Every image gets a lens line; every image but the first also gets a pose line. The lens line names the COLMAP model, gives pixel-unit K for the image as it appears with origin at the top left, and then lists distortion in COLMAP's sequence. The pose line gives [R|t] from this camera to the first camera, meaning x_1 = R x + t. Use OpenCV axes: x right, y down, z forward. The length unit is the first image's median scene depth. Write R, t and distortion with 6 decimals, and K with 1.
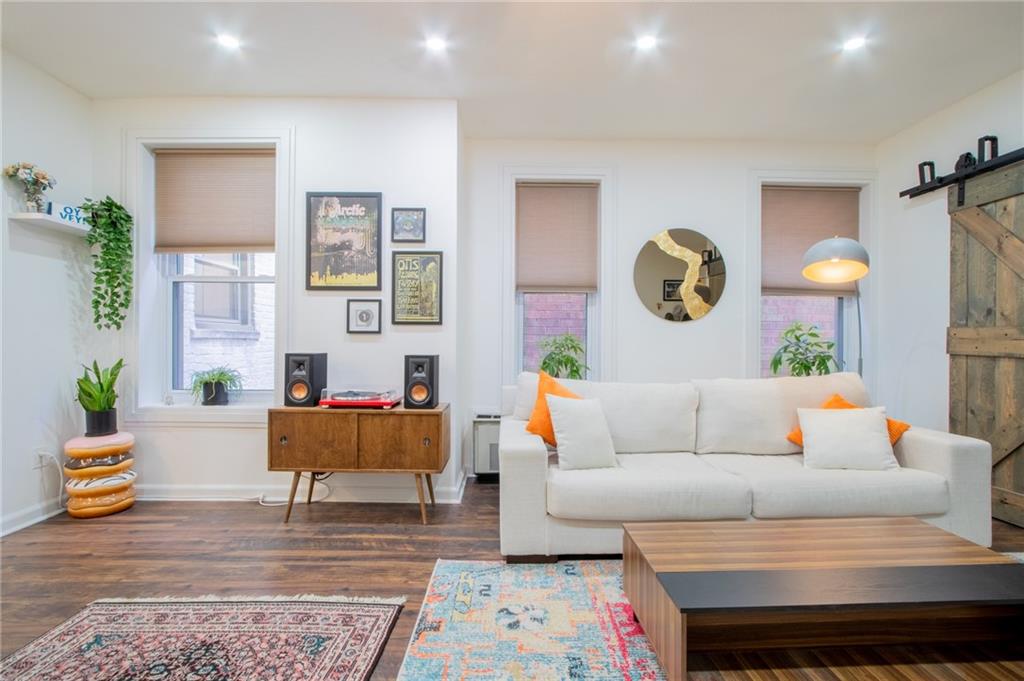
lens RADIAL K [[471.6, 0, 514.3], [0, 471.6, 339.5], [0, 0, 1]] dist [-0.012718, 0.001019]
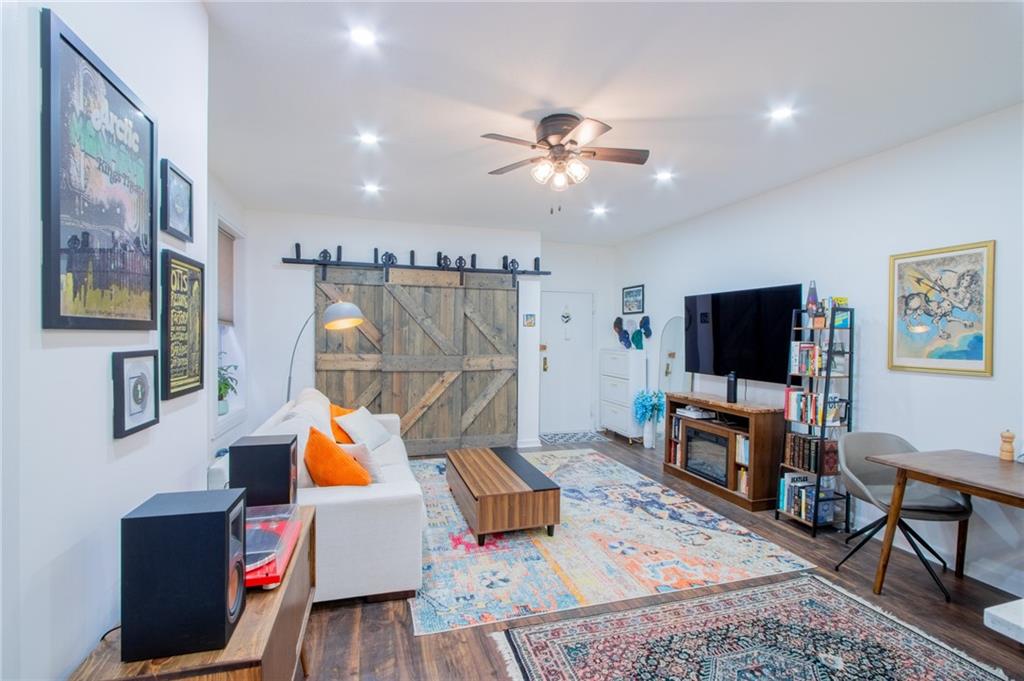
lens RADIAL K [[471.6, 0, 514.5], [0, 471.6, 337.3], [0, 0, 1]] dist [-0.012718, 0.001019]
pose [[-0.275882, -0.012630, 0.961108, -0.864405], [-0.016052, 0.999835, 0.008532, -0.112400], [-0.961057, -0.013074, -0.276039, 0.828928]]
